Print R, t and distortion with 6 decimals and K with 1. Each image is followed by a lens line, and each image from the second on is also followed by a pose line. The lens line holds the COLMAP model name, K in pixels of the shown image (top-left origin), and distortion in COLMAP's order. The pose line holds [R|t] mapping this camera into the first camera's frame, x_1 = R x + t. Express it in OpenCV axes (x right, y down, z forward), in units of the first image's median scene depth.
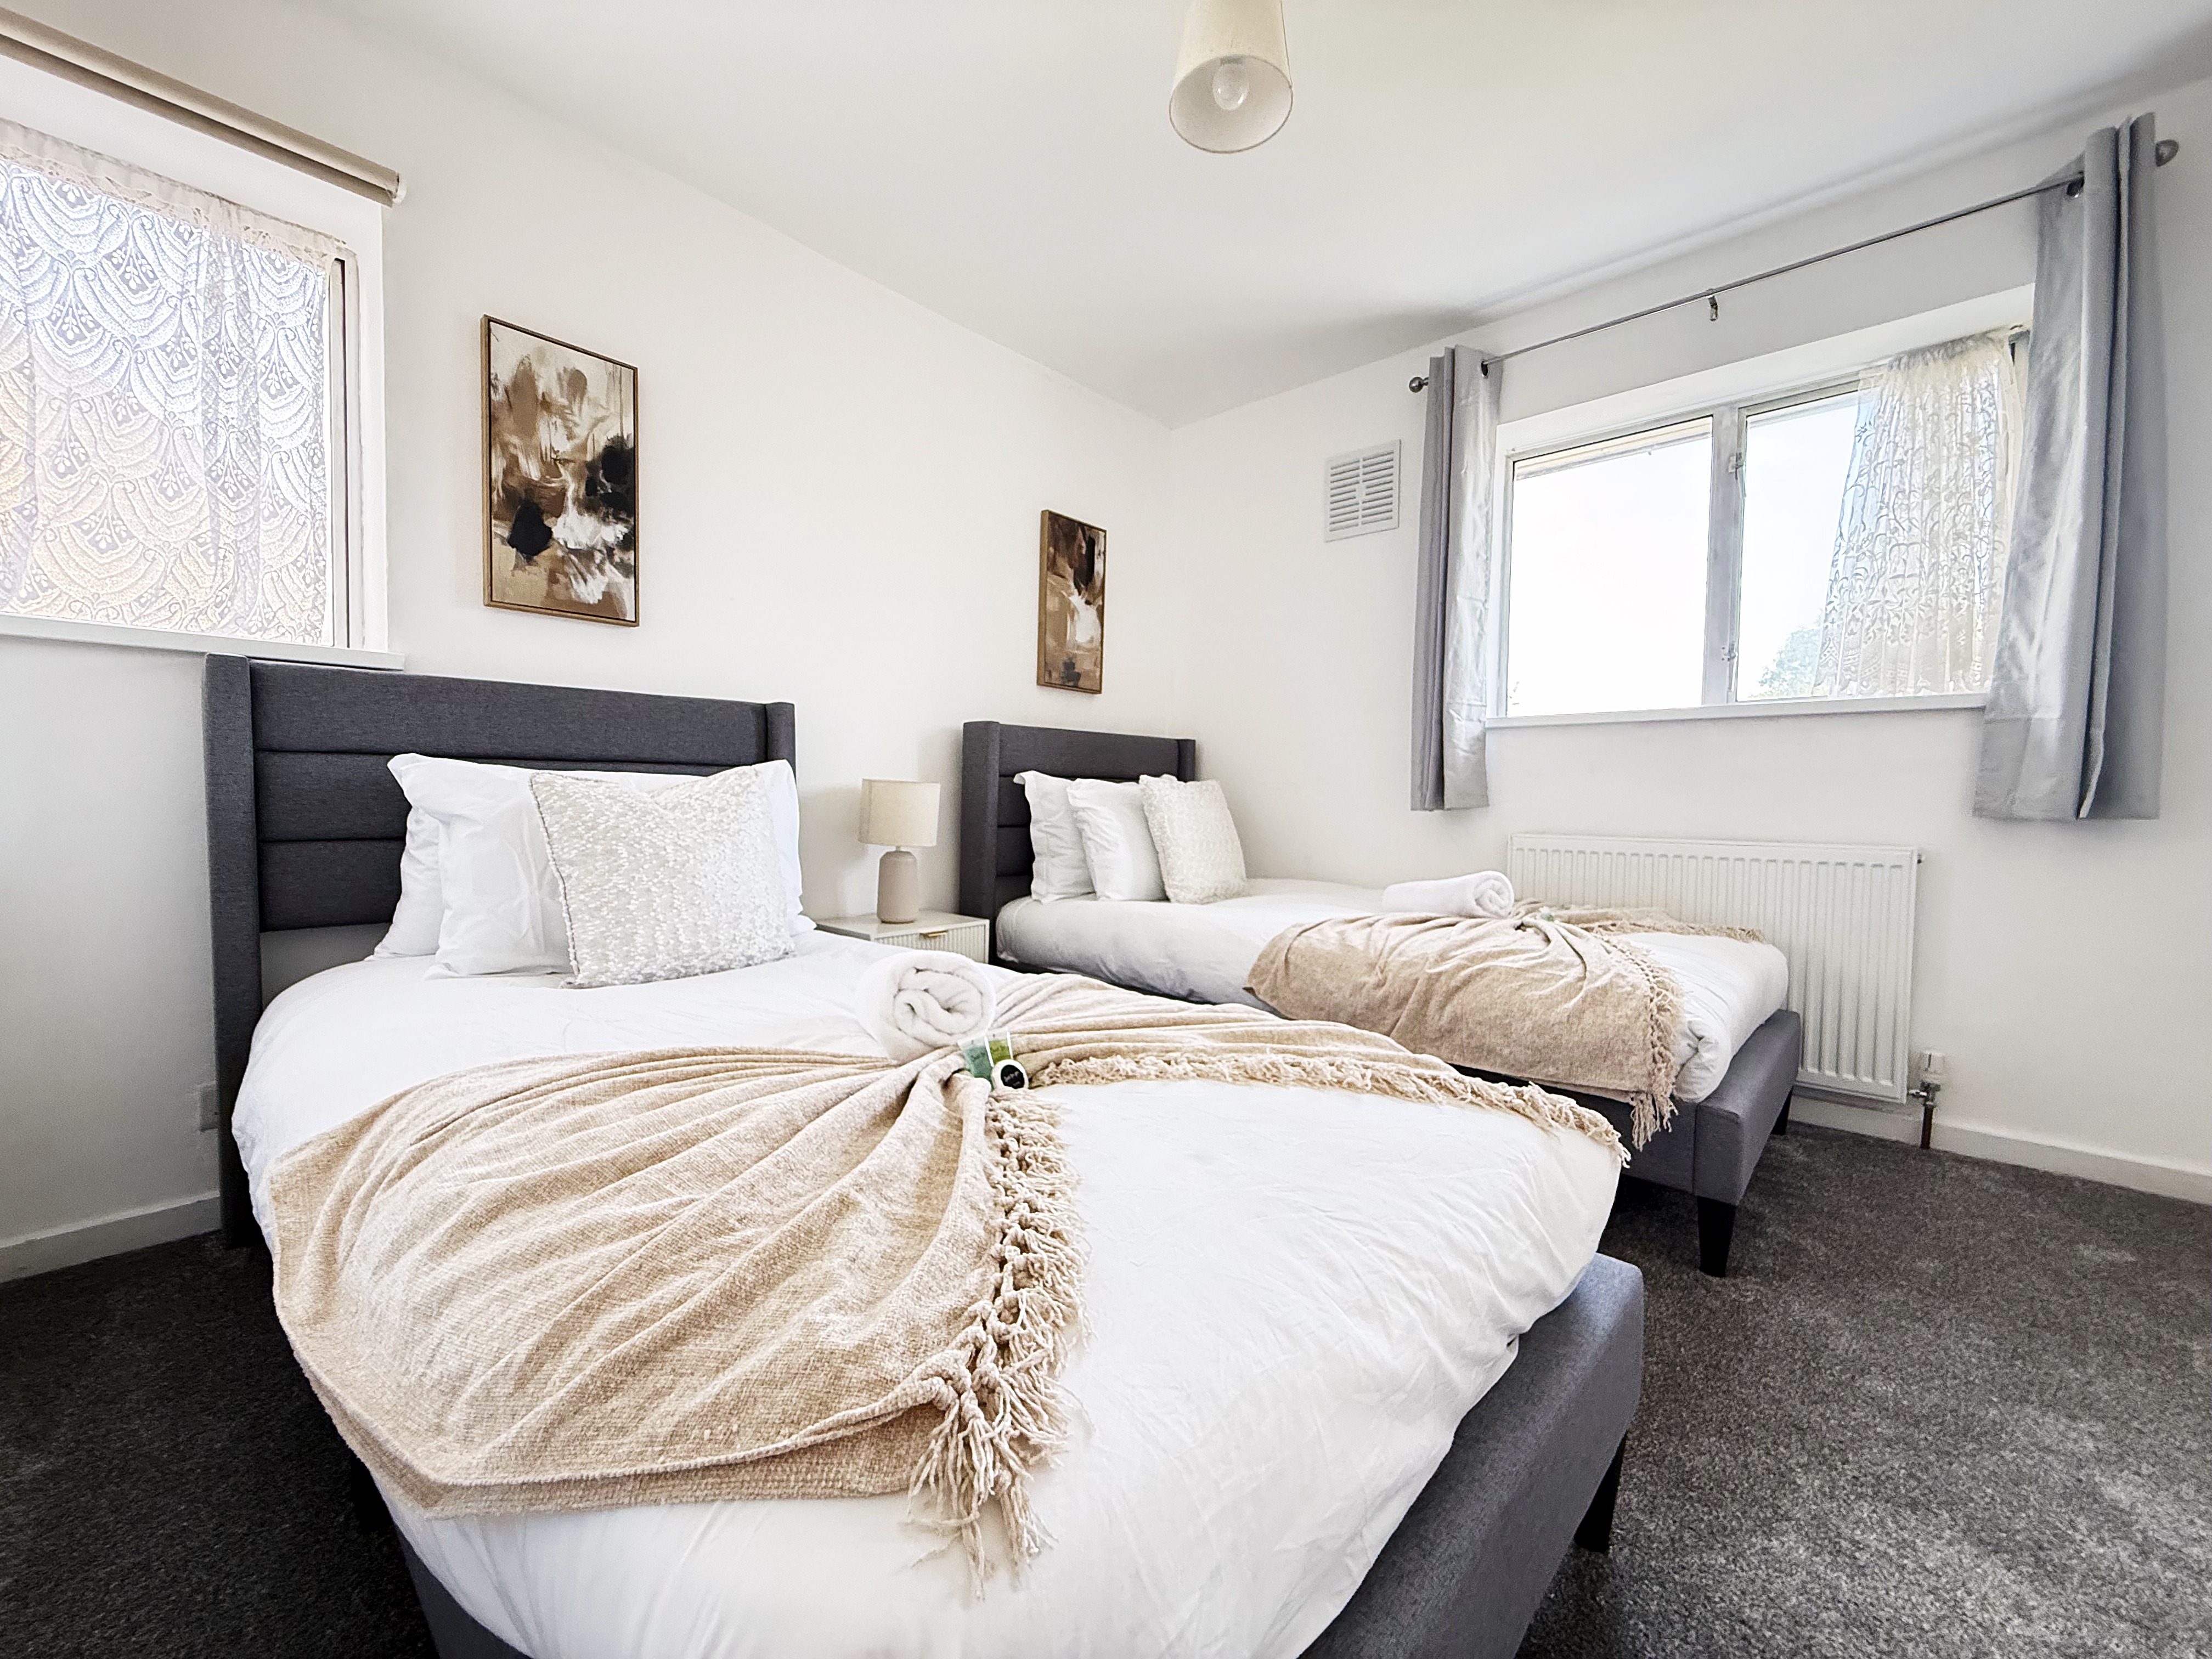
lens RADIAL K [[882.8, 0, 1106.0], [0, 882.8, 829.5], [0, 0, 1]] dist [0.000345, -0.000199]
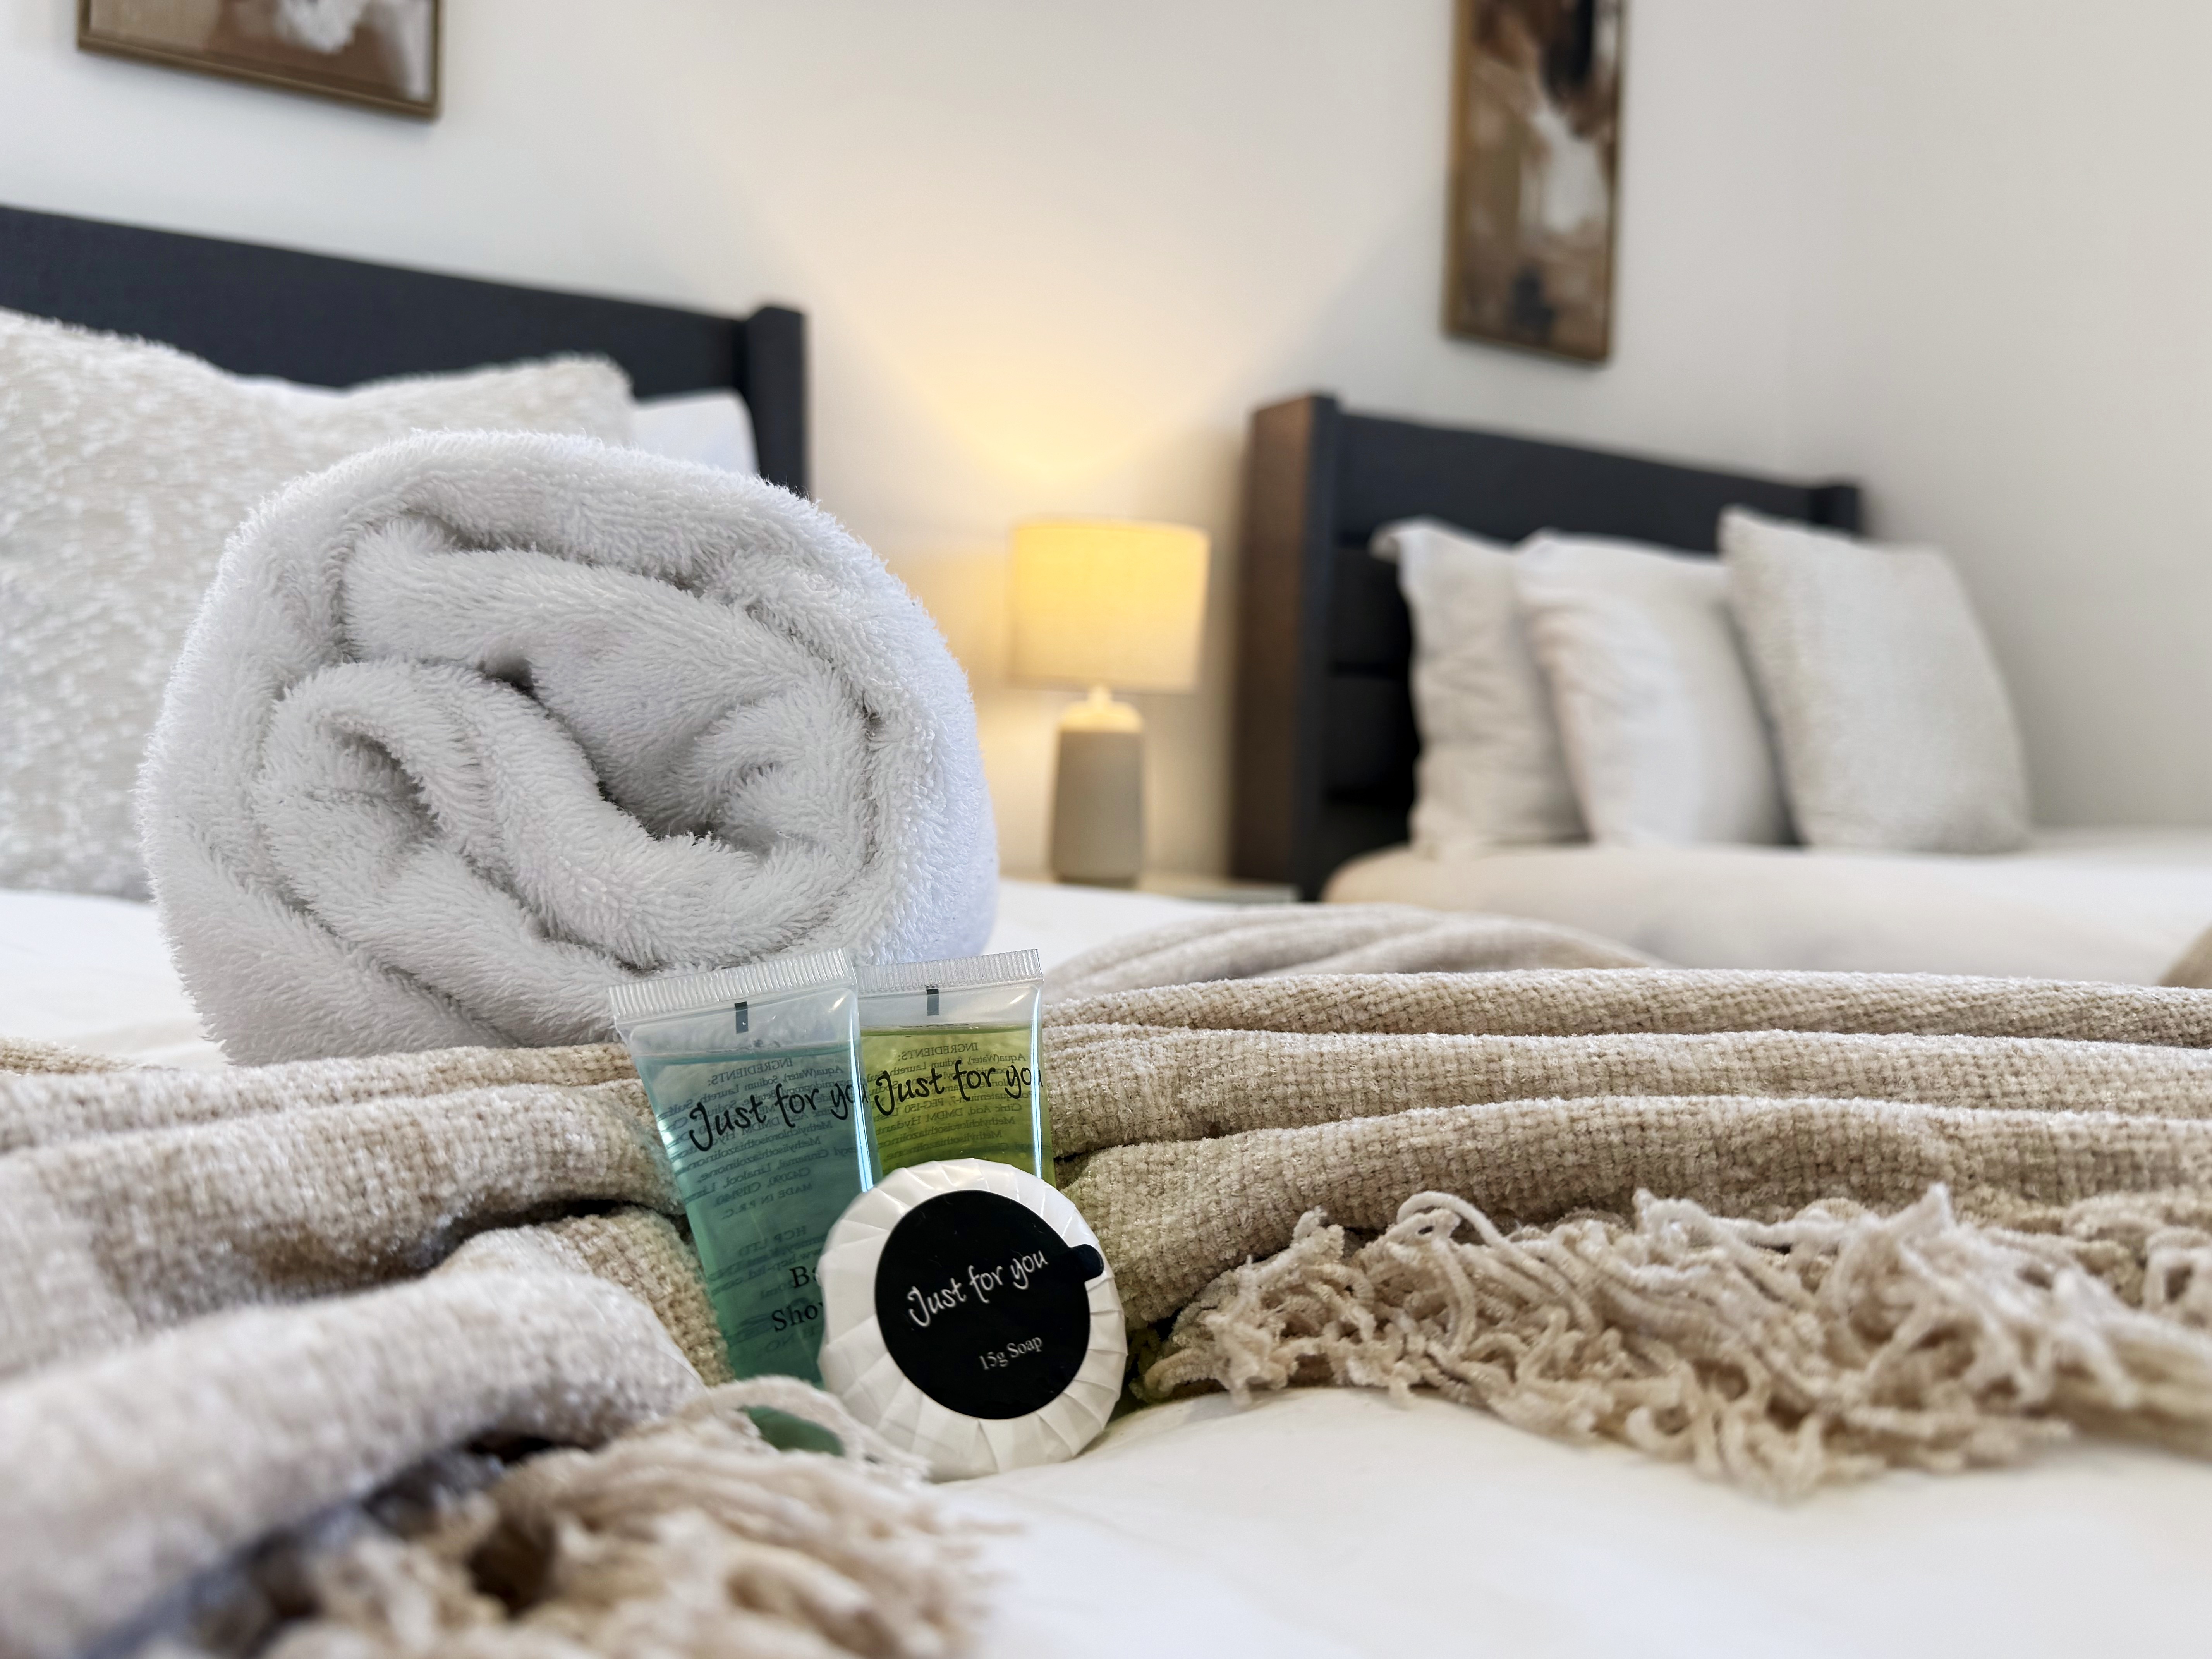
lens RADIAL K [[1567.6, 0, 1109.6], [0, 1567.6, 850.2], [0, 0, 1]] dist [0.109275, -0.158787]
pose [[0.956010, 0.012019, -0.293089, -0.009104], [-0.011237, 0.999927, 0.004351, 0.082656], [0.293120, -0.000866, 0.956075, 0.302261]]
